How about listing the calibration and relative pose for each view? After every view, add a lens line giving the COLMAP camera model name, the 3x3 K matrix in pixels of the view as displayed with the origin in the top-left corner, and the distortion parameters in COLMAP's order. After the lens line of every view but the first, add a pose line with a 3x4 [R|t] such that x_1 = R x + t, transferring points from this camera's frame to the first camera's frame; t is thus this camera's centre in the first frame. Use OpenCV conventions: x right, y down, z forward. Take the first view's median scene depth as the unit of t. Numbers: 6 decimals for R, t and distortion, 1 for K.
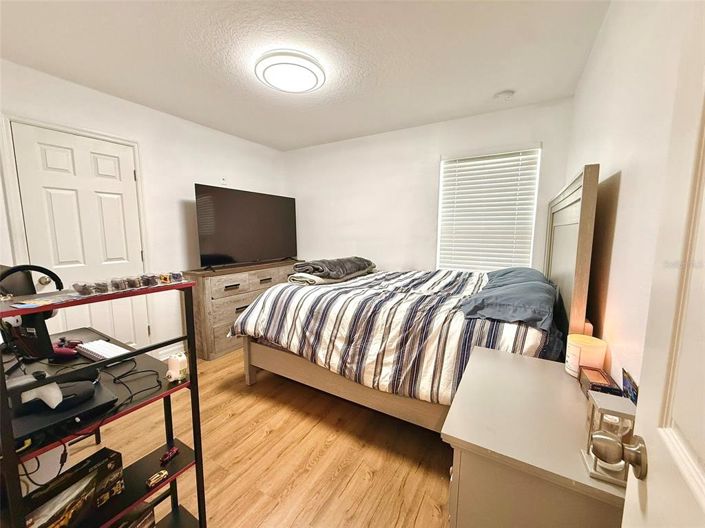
lens RADIAL K [[280.8, 0, 350.8], [0, 280.8, 263.7], [0, 0, 1]] dist [-0.000745, -0.000355]
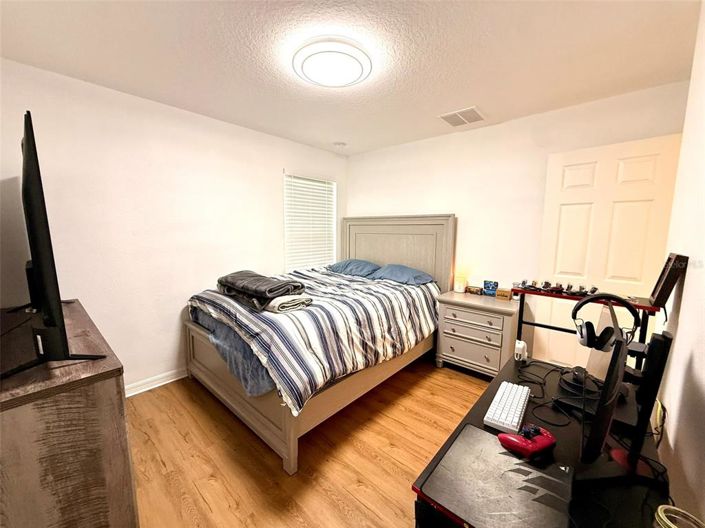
lens RADIAL K [[280.8, 0, 350.8], [0, 280.8, 263.7], [0, 0, 1]] dist [-0.000745, -0.000355]
pose [[0.192004, -0.119381, 0.974106, -0.872777], [0.111638, 0.988788, 0.099176, -0.110419], [-0.975024, 0.089705, 0.203178, 0.637528]]
